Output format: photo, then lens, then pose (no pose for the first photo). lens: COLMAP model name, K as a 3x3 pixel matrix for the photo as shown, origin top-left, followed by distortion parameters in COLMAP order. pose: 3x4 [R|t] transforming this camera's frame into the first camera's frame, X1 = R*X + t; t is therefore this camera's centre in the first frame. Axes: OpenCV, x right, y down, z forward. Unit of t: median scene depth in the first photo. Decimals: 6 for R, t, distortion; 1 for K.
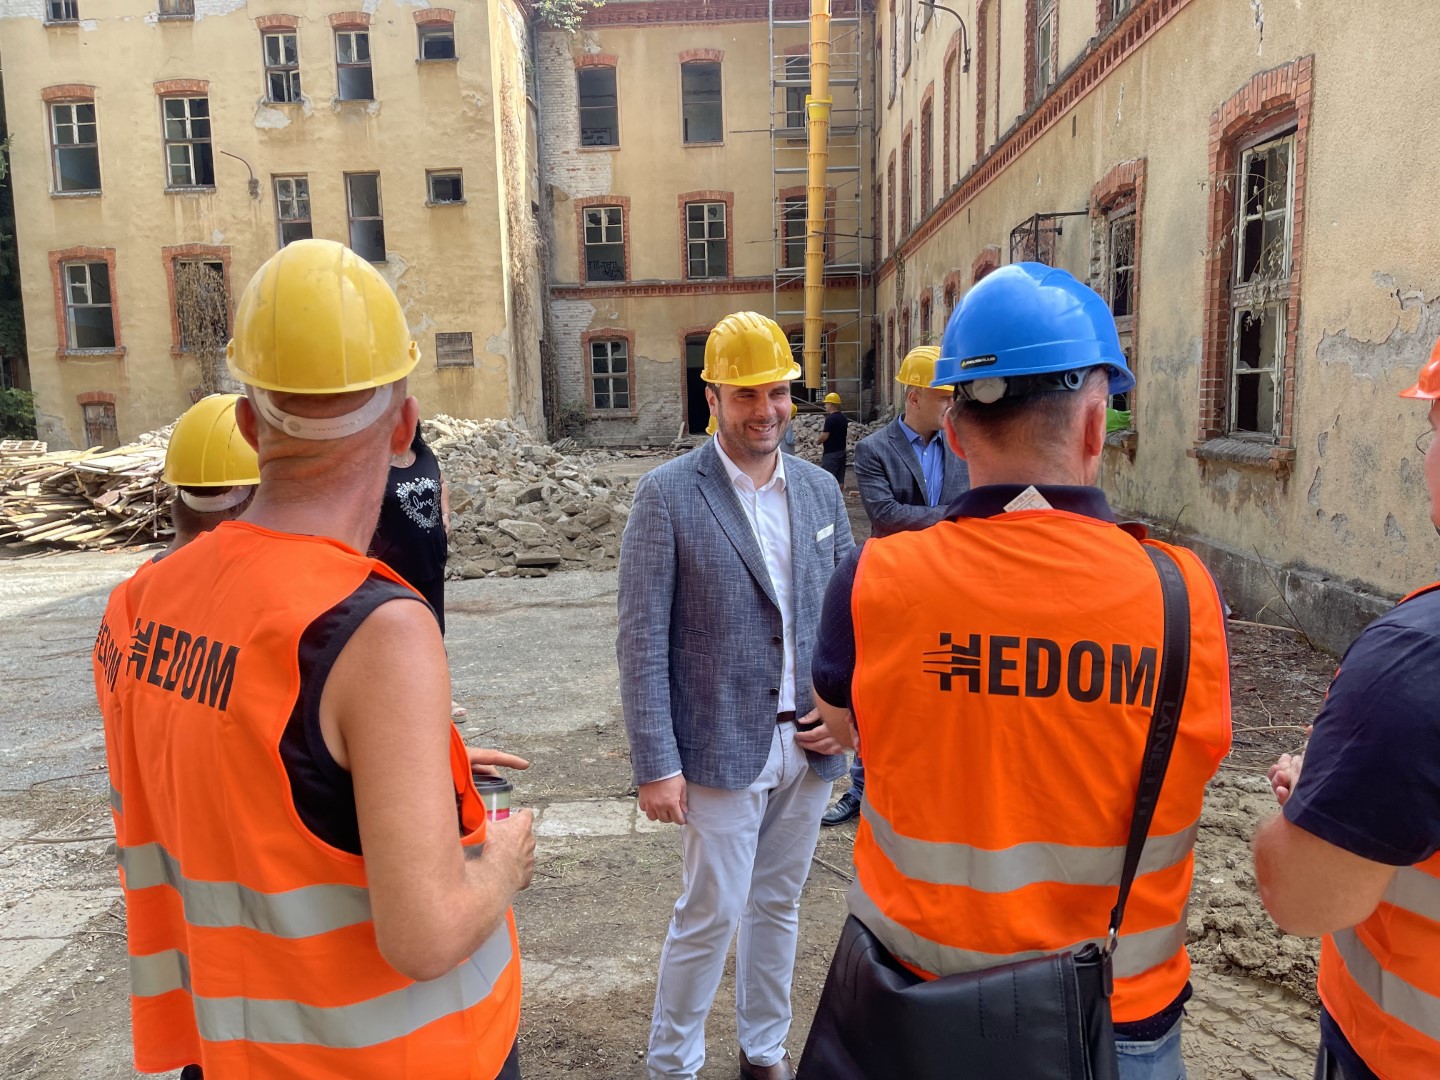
lens RADIAL K [[1110.5, 0, 720.0], [0, 1110.5, 540.0], [0, 0, 1]] dist [0.085931, -0.126472]
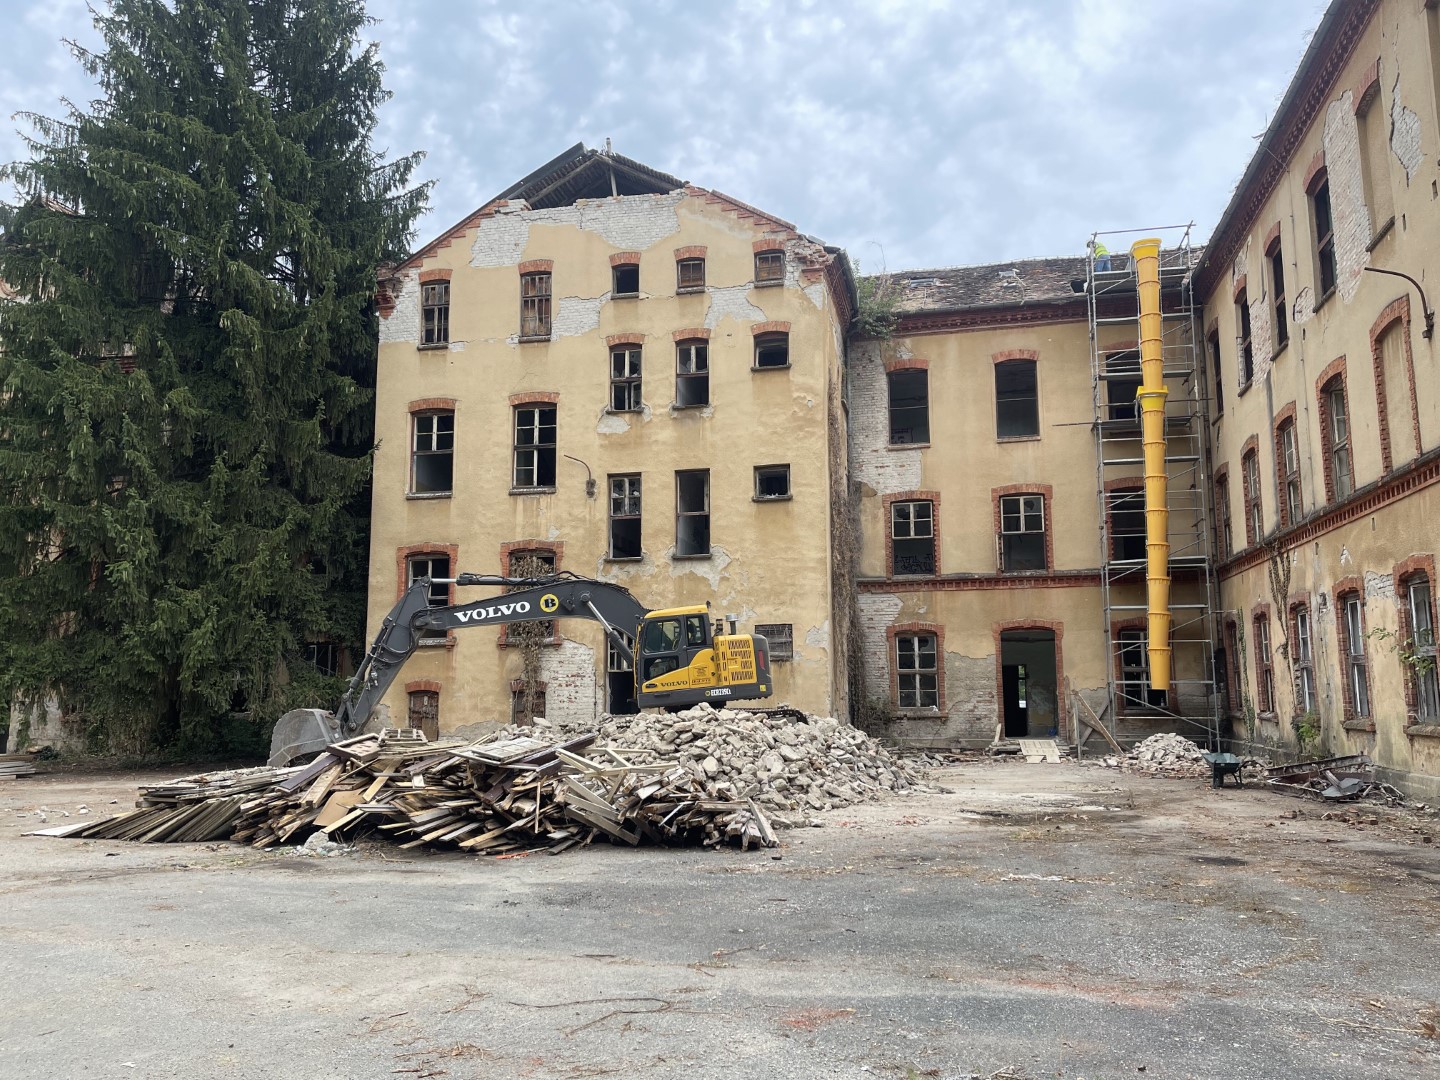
lens RADIAL K [[1110.5, 0, 720.0], [0, 1110.5, 540.0], [0, 0, 1]] dist [0.085931, -0.126472]
pose [[0.981358, -0.005446, -0.192114, -0.096407], [-0.045455, 0.964662, -0.259539, -0.003920], [0.186739, 0.263433, 0.946431, 0.059178]]
